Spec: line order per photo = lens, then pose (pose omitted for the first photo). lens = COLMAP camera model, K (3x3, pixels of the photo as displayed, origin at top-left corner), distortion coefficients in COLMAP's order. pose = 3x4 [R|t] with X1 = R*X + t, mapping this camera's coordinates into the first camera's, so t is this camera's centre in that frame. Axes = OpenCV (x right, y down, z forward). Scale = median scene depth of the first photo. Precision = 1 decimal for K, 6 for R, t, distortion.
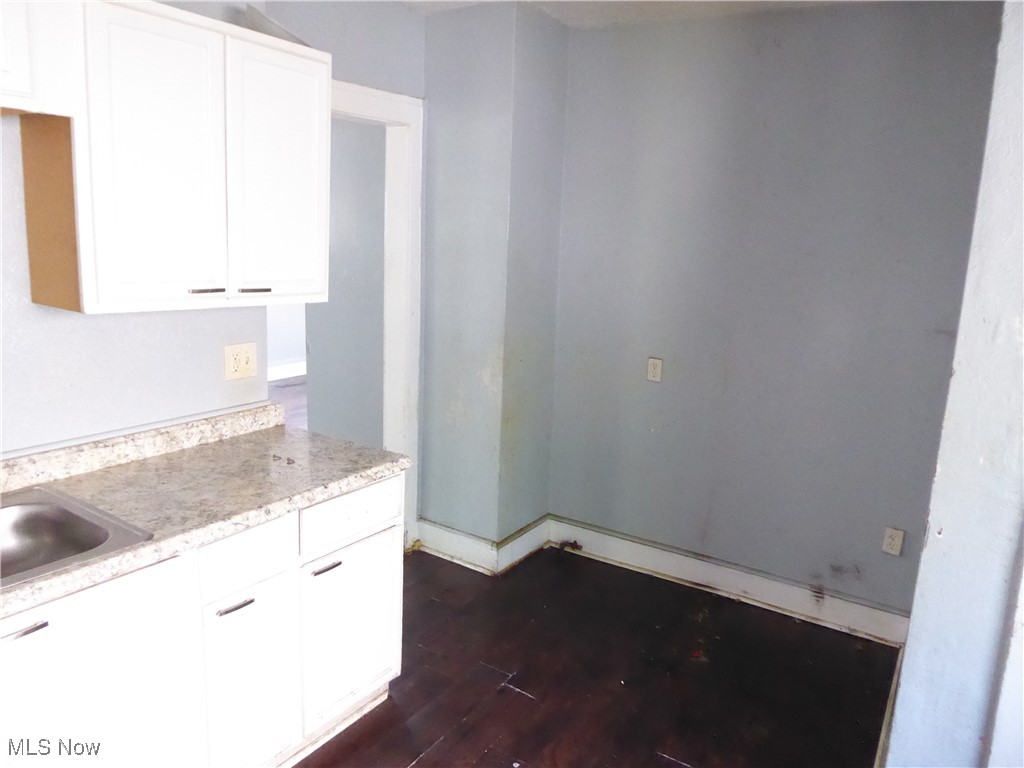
lens RADIAL K [[723.0, 0, 530.2], [0, 723.0, 381.1], [0, 0, 1]] dist [-0.060356, 0.041607]
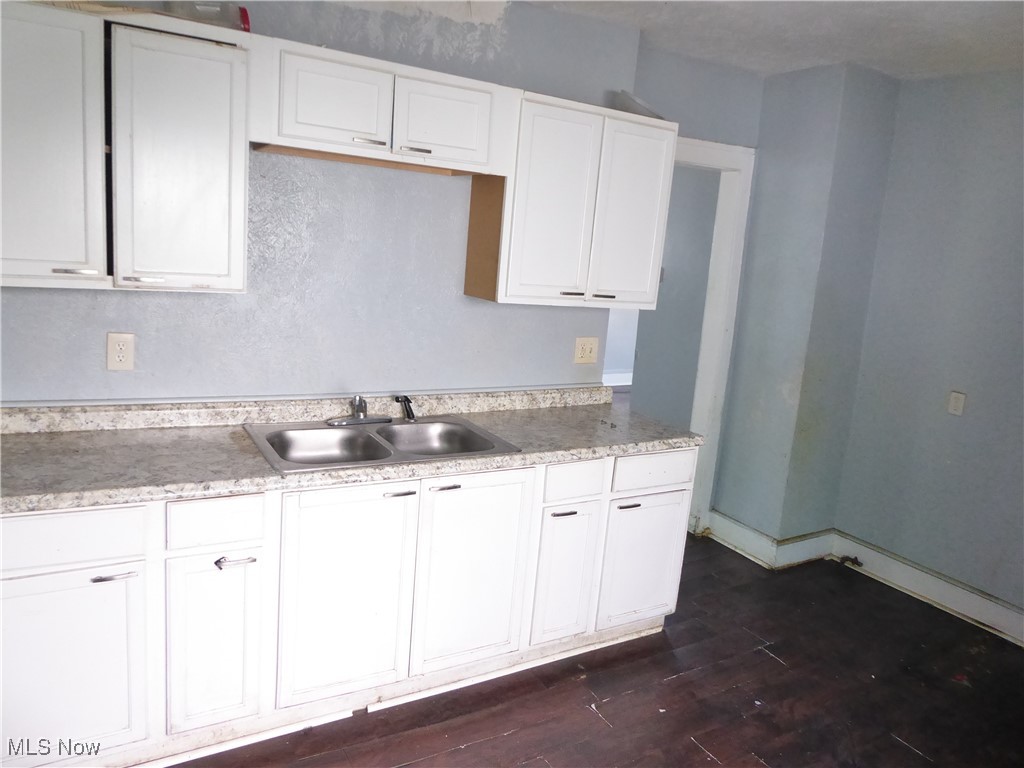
lens RADIAL K [[723.0, 0, 530.2], [0, 723.0, 381.1], [0, 0, 1]] dist [-0.060356, 0.041607]
pose [[0.897226, 0.107278, -0.428343, 0.088912], [-0.124062, 0.992209, -0.011369, 0.060612], [0.423786, 0.063341, 0.903545, -0.269141]]
